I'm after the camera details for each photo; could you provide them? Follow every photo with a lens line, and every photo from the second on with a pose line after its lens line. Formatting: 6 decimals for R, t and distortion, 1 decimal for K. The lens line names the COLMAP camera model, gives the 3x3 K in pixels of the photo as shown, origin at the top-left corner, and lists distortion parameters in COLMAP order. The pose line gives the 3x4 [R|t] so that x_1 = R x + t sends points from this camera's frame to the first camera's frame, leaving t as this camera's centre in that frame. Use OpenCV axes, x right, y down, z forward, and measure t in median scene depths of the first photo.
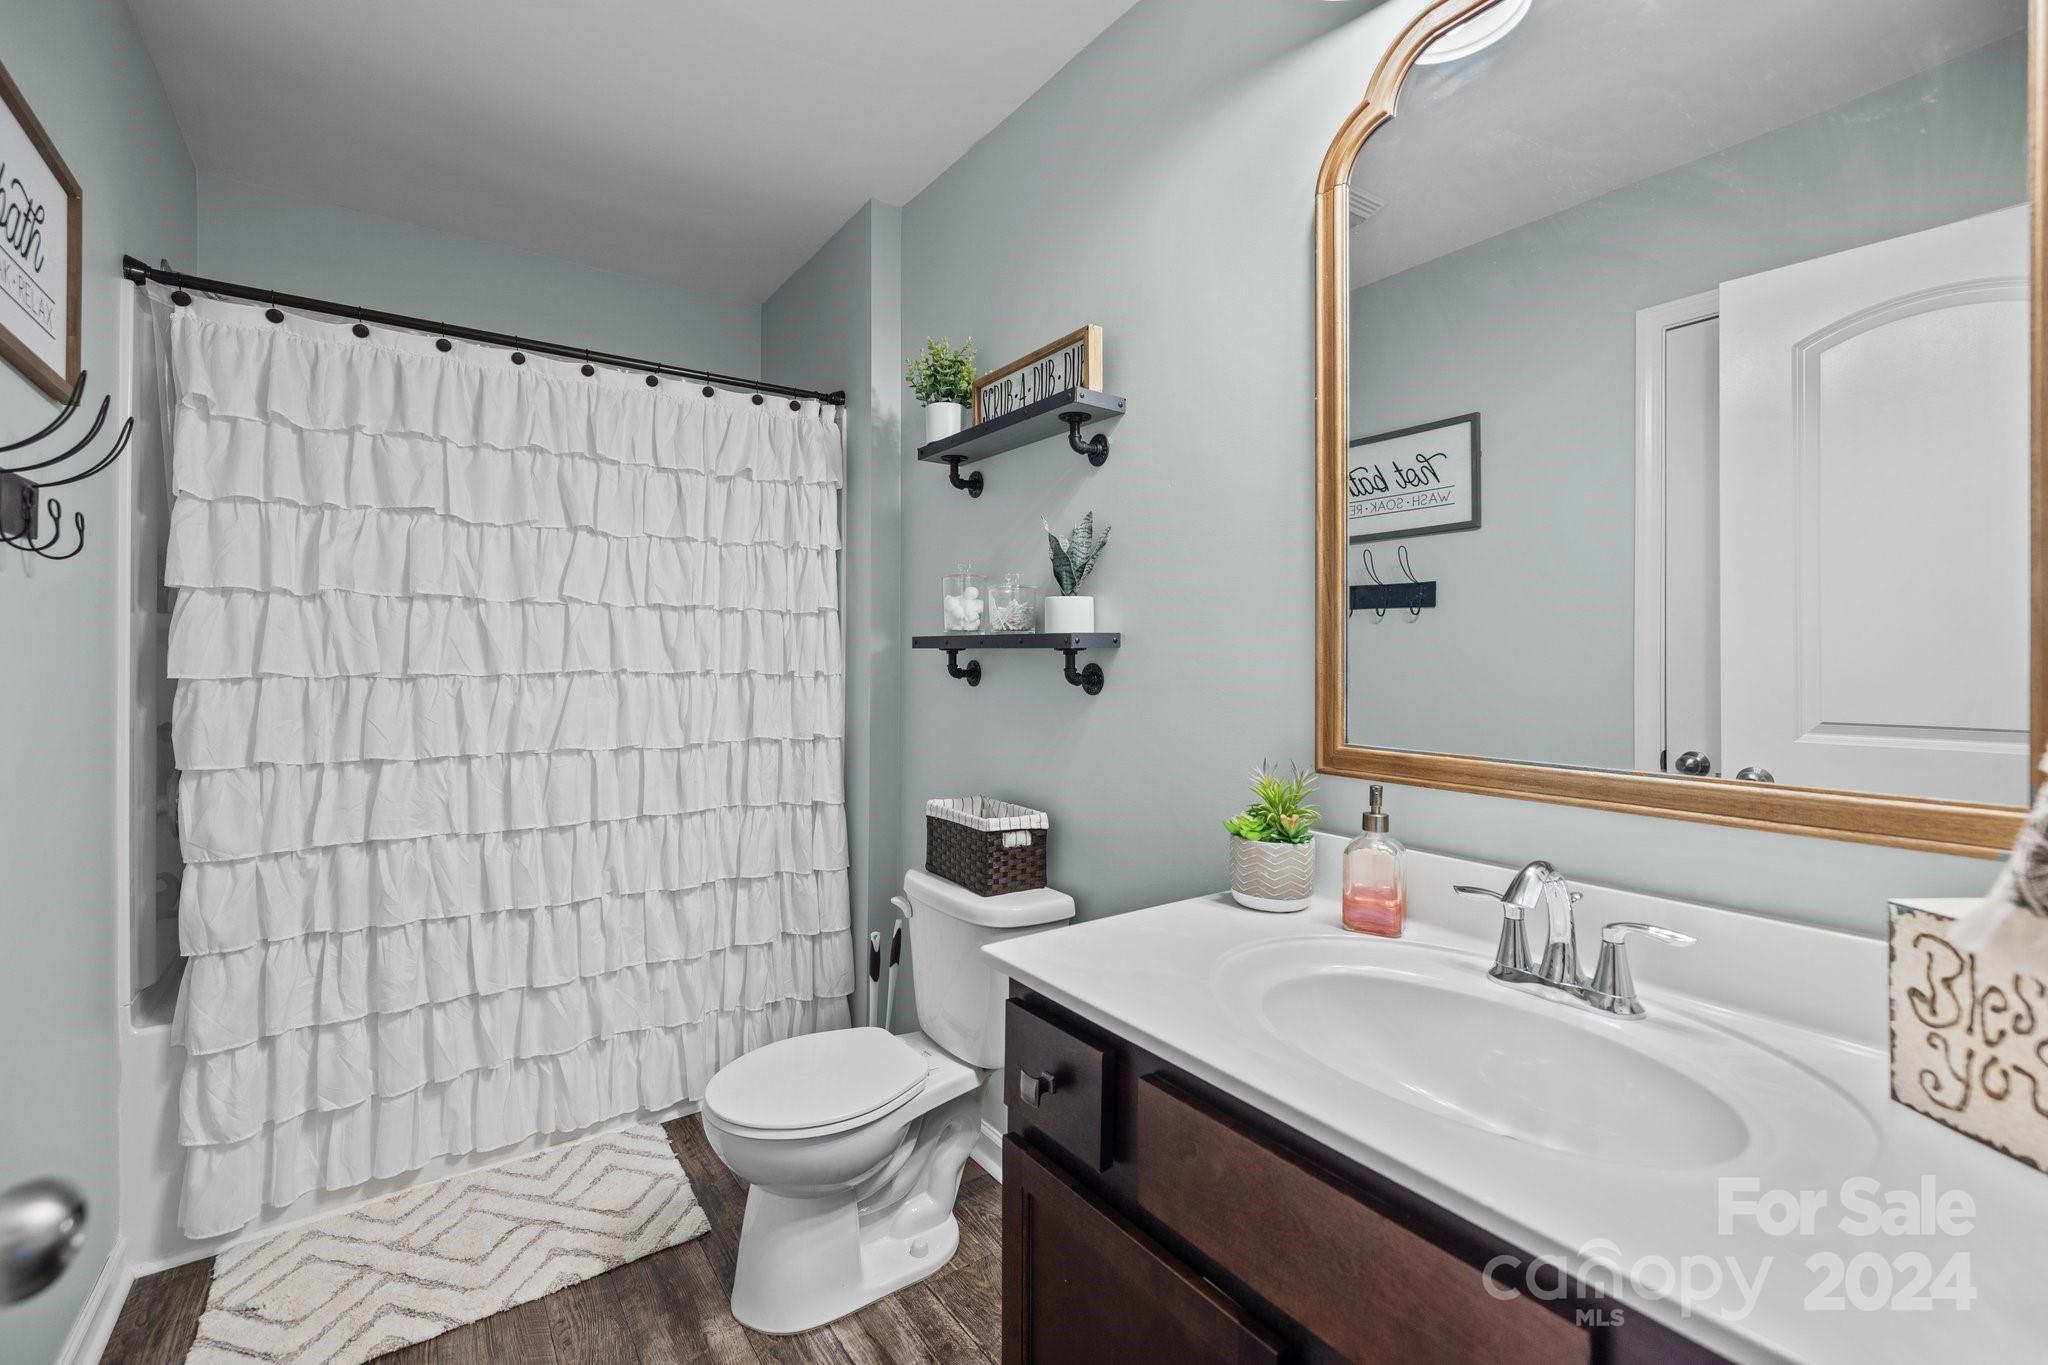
lens RADIAL K [[872.1, 0, 1022.6], [0, 872.1, 661.3], [0, 0, 1]] dist [-0.001372, -0.000228]
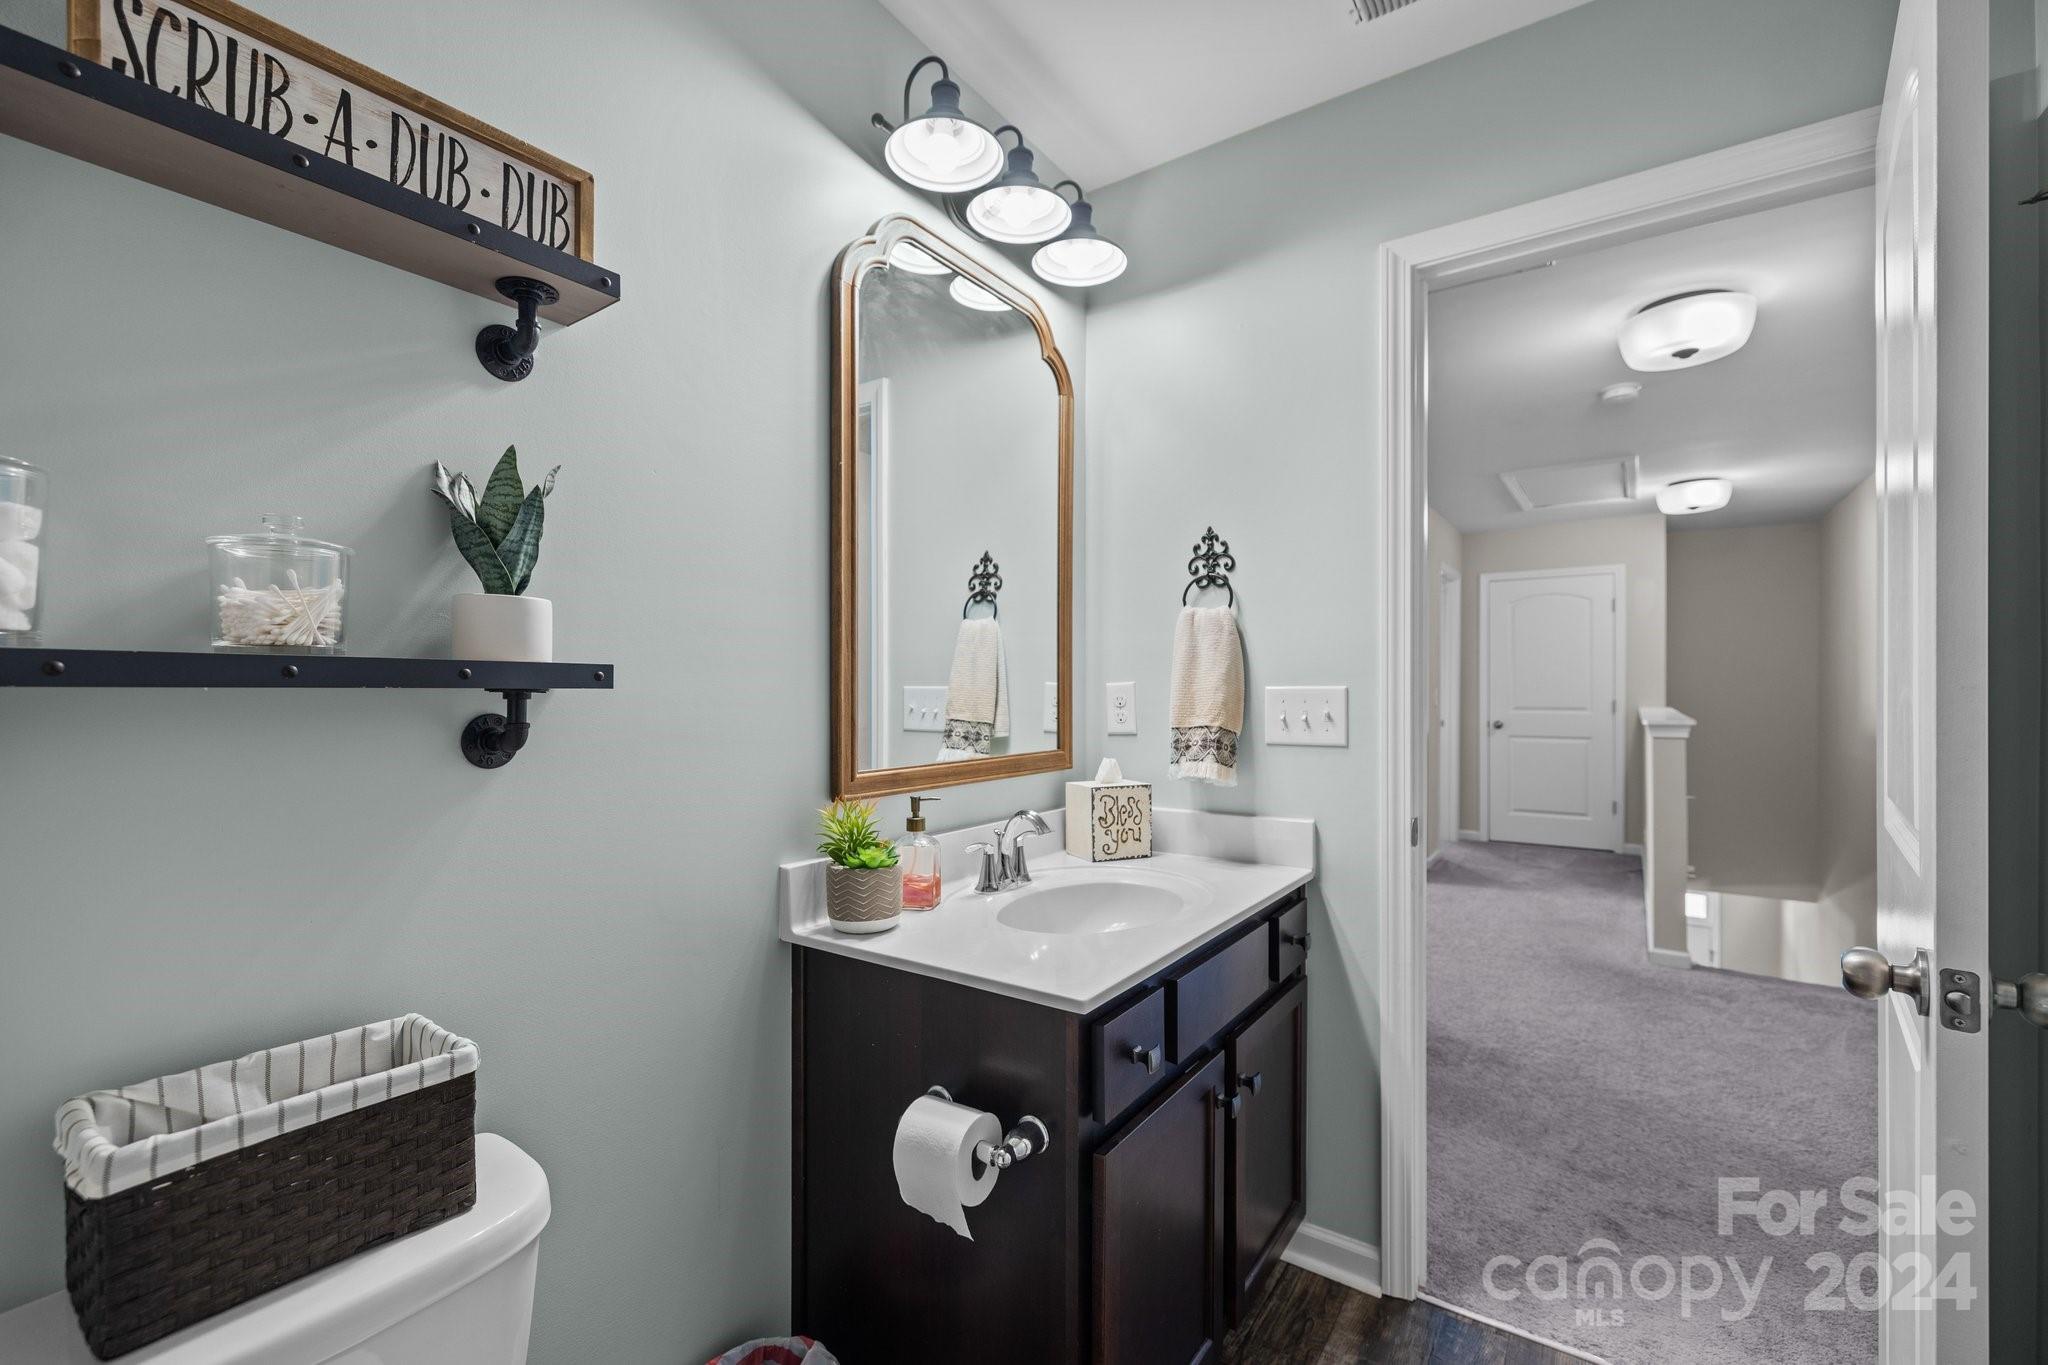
lens RADIAL K [[872.1, 0, 1020.3], [0, 872.1, 685.8], [0, 0, 1]] dist [-0.001372, -0.000228]
pose [[-0.330636, -0.004196, 0.943749, -0.851195], [0.001480, 0.999987, 0.004965, -0.026067], [-0.943757, 0.003038, -0.330625, 1.253063]]
